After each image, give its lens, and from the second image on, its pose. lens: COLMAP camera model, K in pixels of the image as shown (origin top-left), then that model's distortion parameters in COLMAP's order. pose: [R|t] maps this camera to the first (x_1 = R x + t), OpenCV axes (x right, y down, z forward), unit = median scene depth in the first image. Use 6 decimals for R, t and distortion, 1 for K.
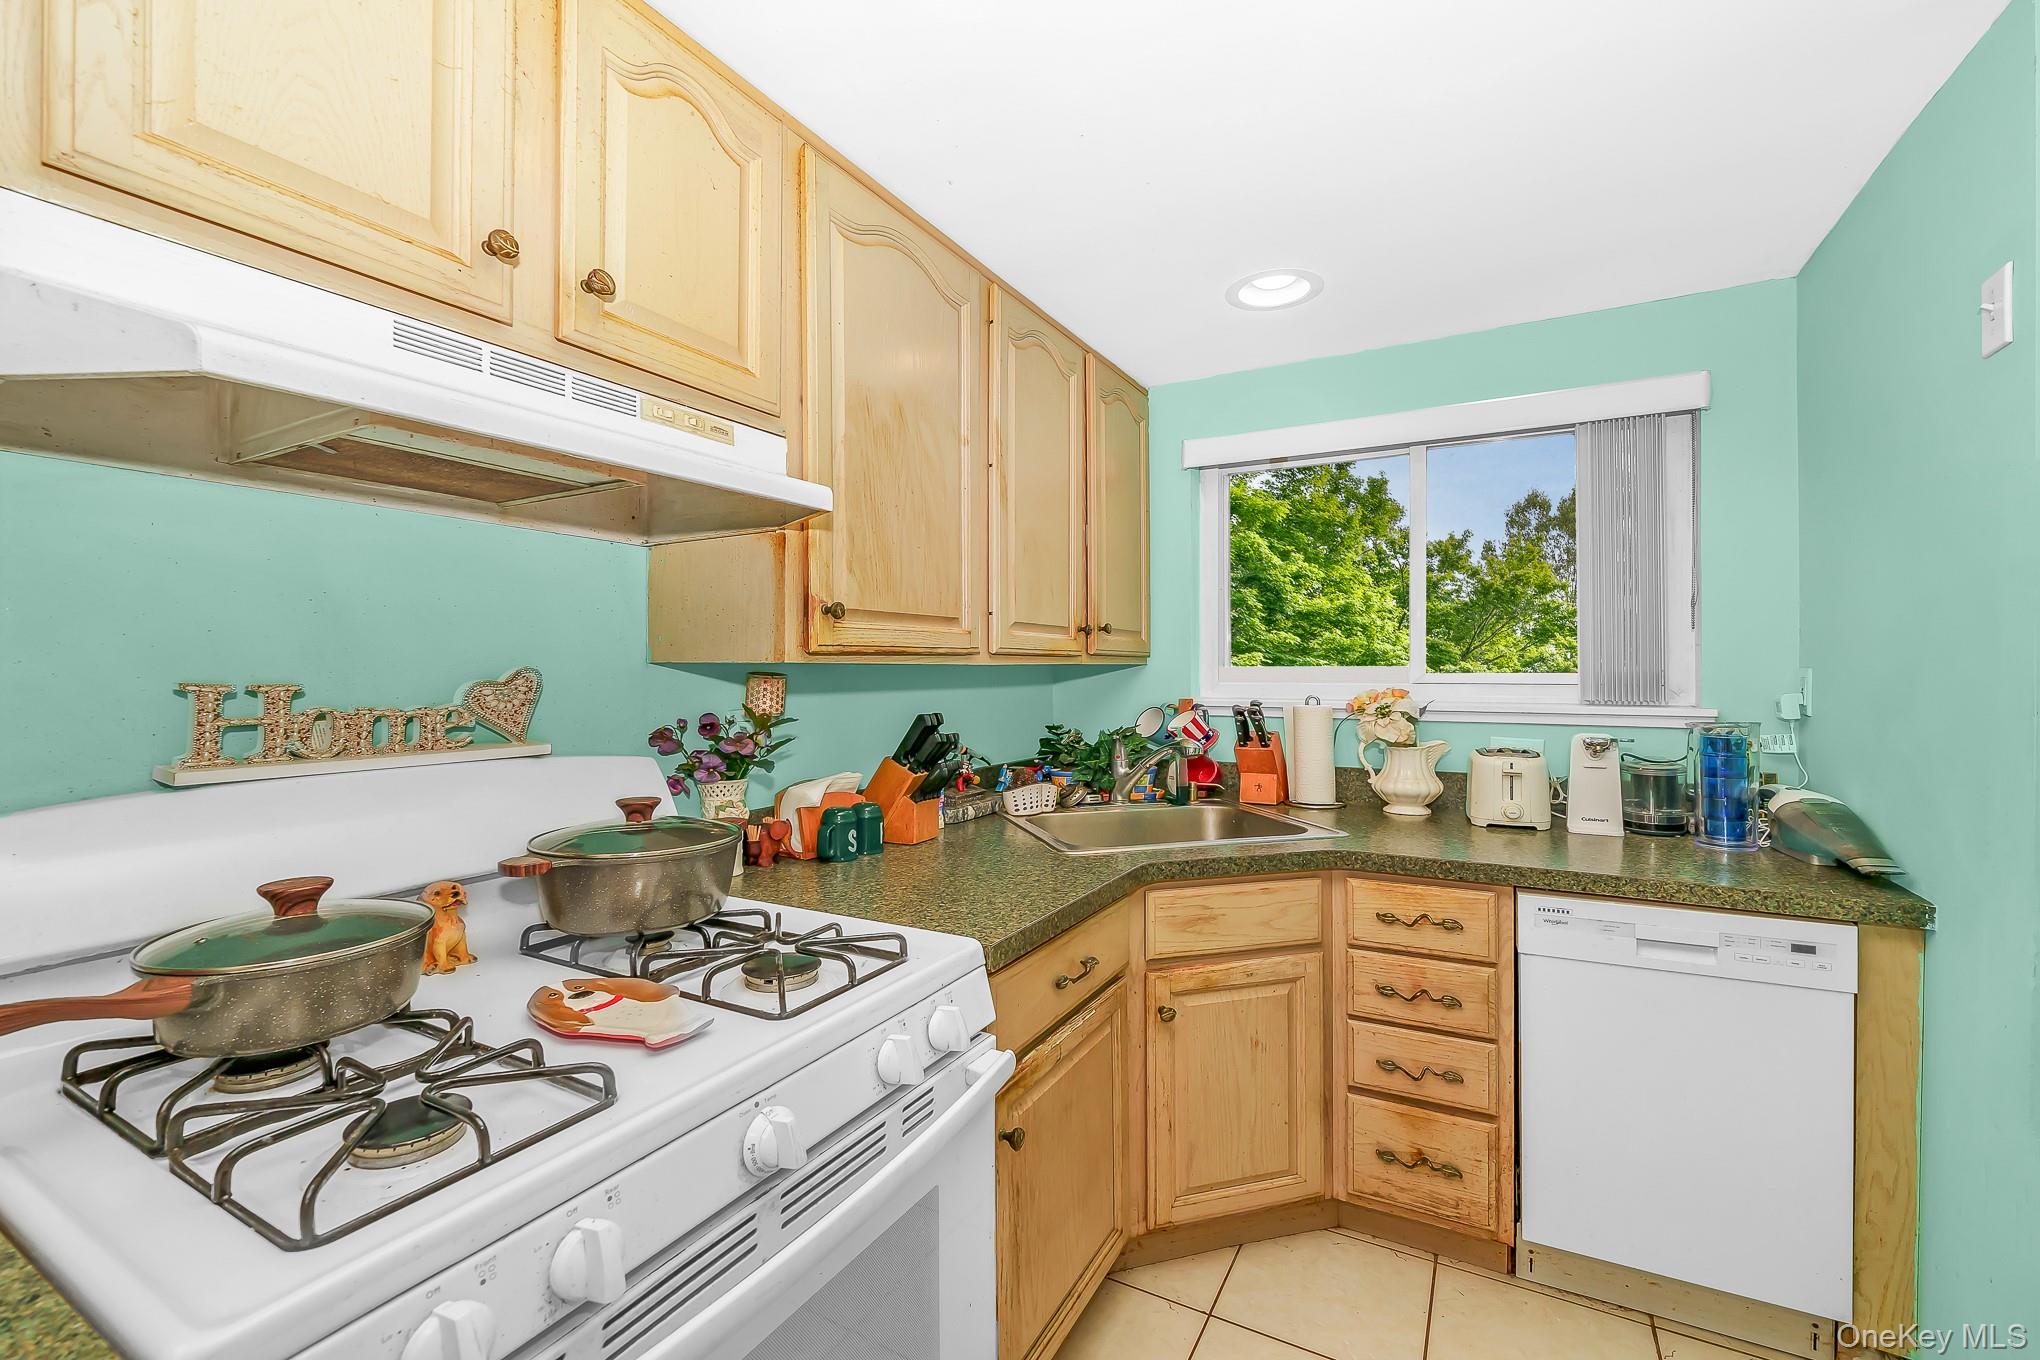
lens RADIAL K [[821.7, 0, 887.4], [0, 821.7, 669.1], [0, 0, 1]] dist [-0.008106, -0.000121]
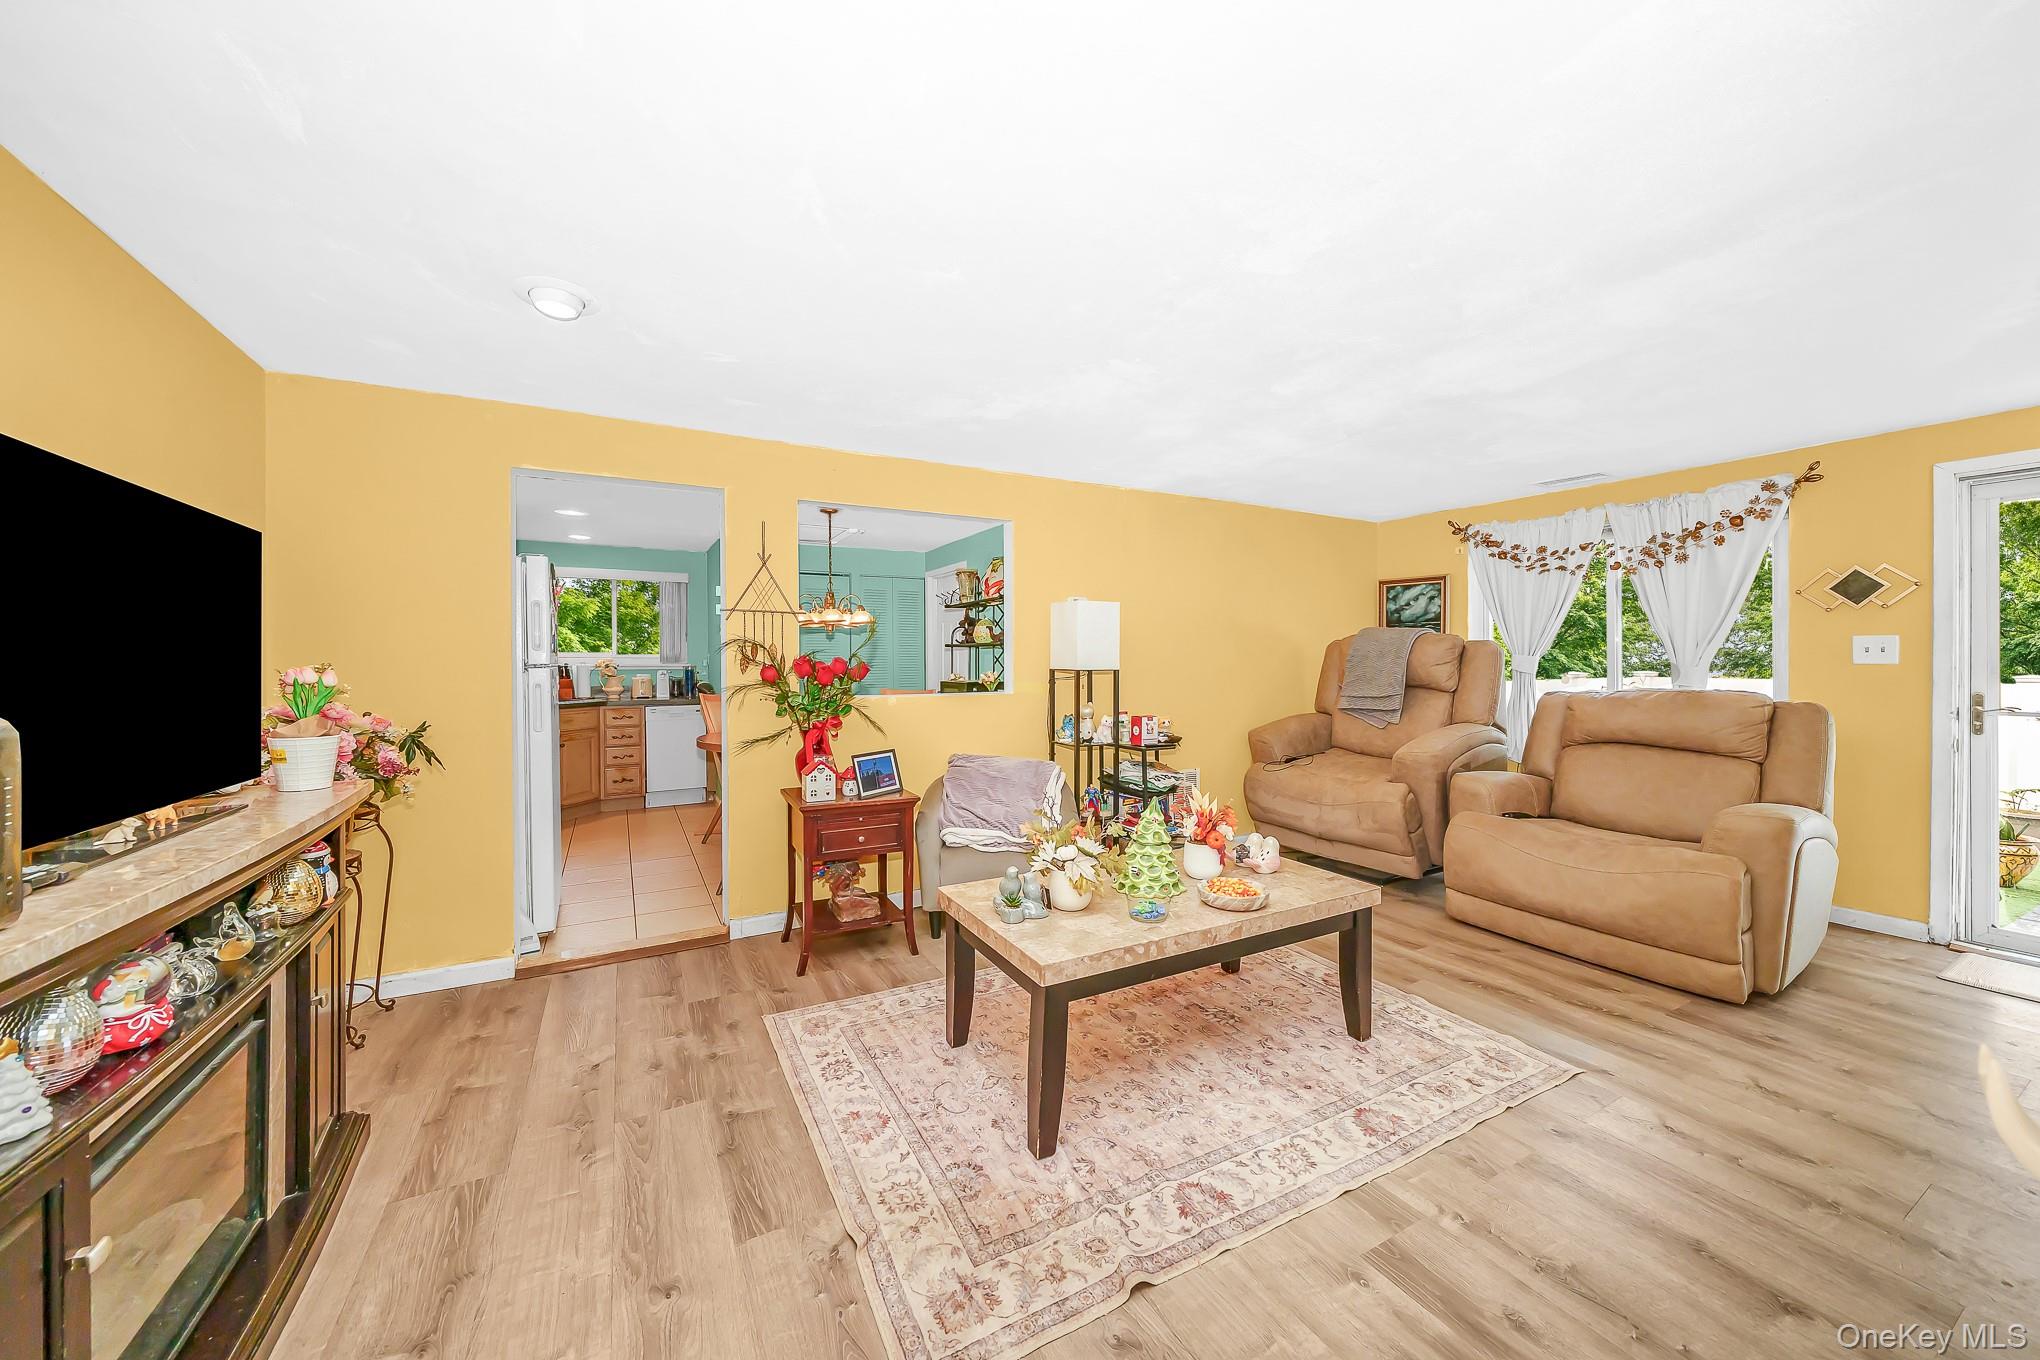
lens RADIAL K [[738.3, 0, 1013.8], [0, 738.3, 666.3], [0, 0, 1]] dist [-0.006041, -0.000108]
pose [[0.427696, -0.004719, 0.903910, -1.665689], [0.002767, 0.999989, 0.003912, 0.056686], [-0.903918, 0.000829, 0.427704, -2.107340]]
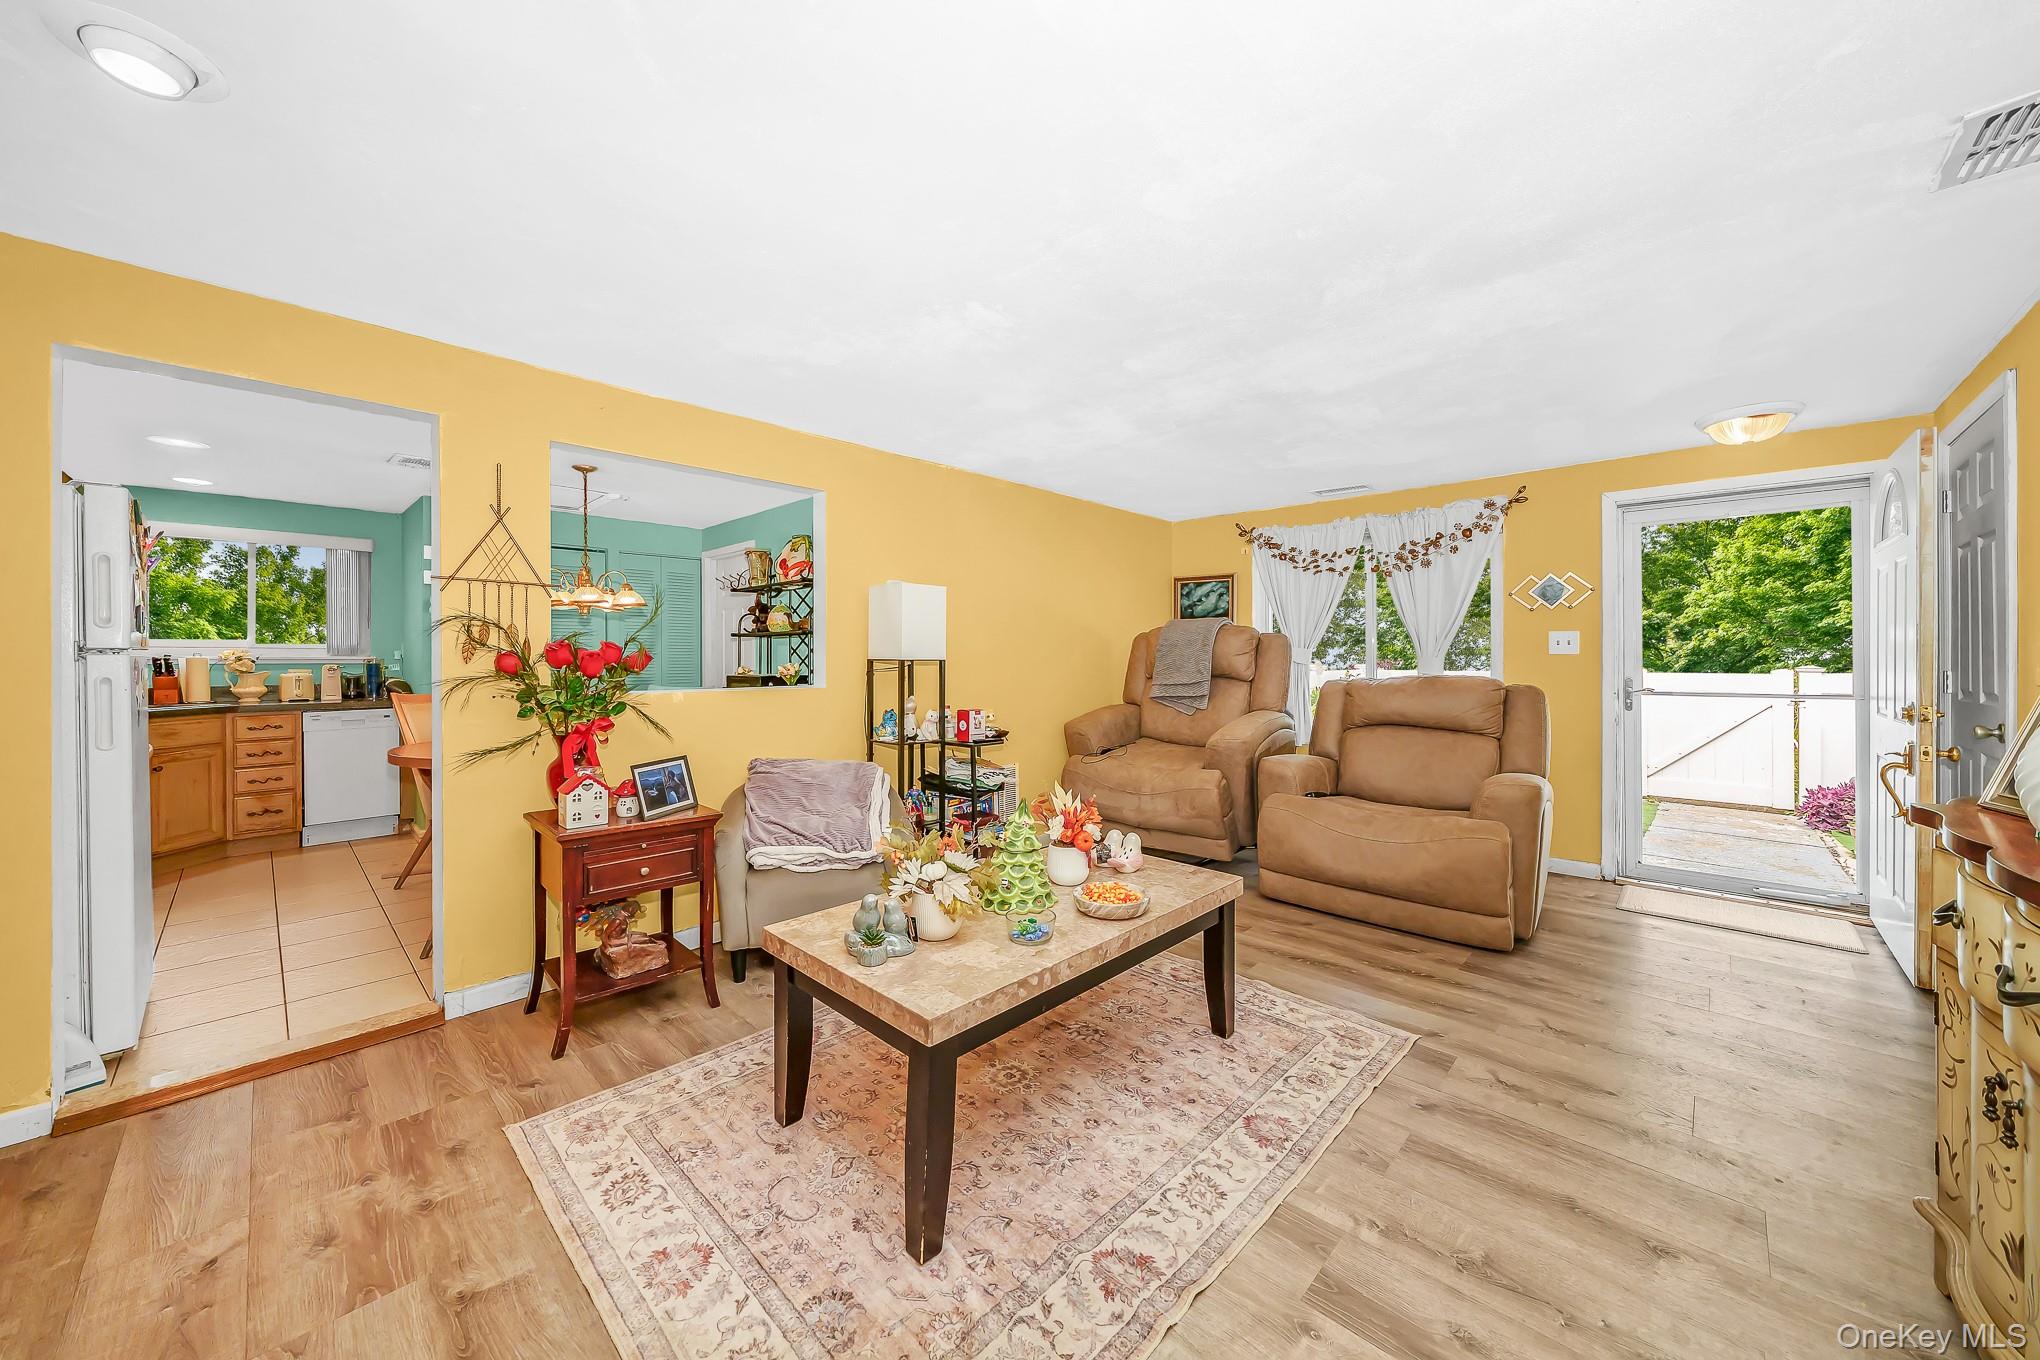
lens RADIAL K [[734.9, 0, 1017.6], [0, 734.9, 658.1], [0, 0, 1]] dist [-0.005461, 0.000301]
pose [[0.129332, 0.003367, 0.991596, -1.525258], [0.002502, 0.999990, -0.003722, 0.078441], [-0.991598, 0.002962, 0.129322, -1.917203]]
